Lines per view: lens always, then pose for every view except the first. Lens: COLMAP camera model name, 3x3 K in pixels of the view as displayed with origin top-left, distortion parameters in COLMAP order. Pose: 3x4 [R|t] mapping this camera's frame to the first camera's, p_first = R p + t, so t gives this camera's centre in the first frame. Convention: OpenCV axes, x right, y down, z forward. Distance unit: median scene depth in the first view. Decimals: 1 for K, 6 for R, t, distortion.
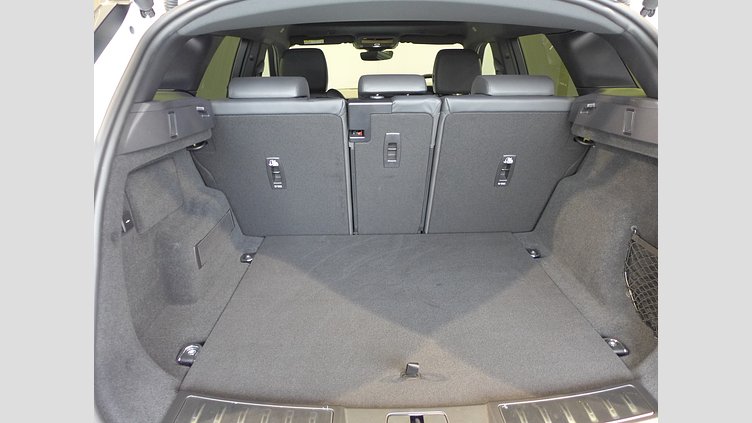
lens RADIAL K [[416.6, 0, 372.9], [0, 416.6, 210.3], [0, 0, 1]] dist [-0.034272, 0.001047]
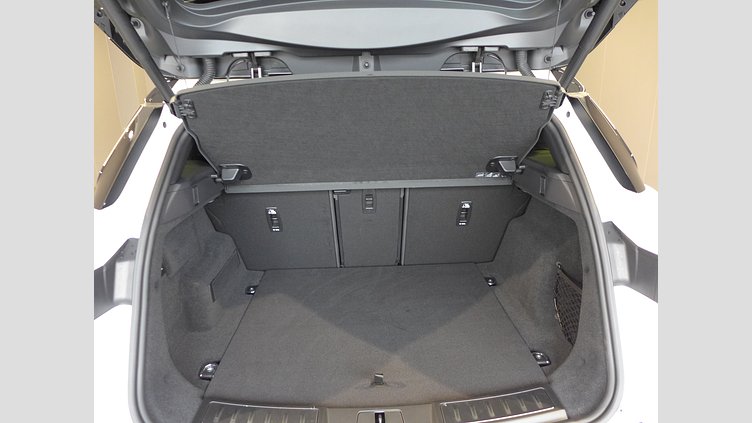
lens RADIAL K [[416.6, 0, 372.9], [0, 416.6, 210.3], [0, 0, 1]] dist [-0.034272, 0.001047]
pose [[0.999817, -0.018273, 0.005726, 0.063527], [0.018486, 0.999044, -0.039615, -0.083947], [-0.004996, 0.039713, 0.999199, -0.281297]]
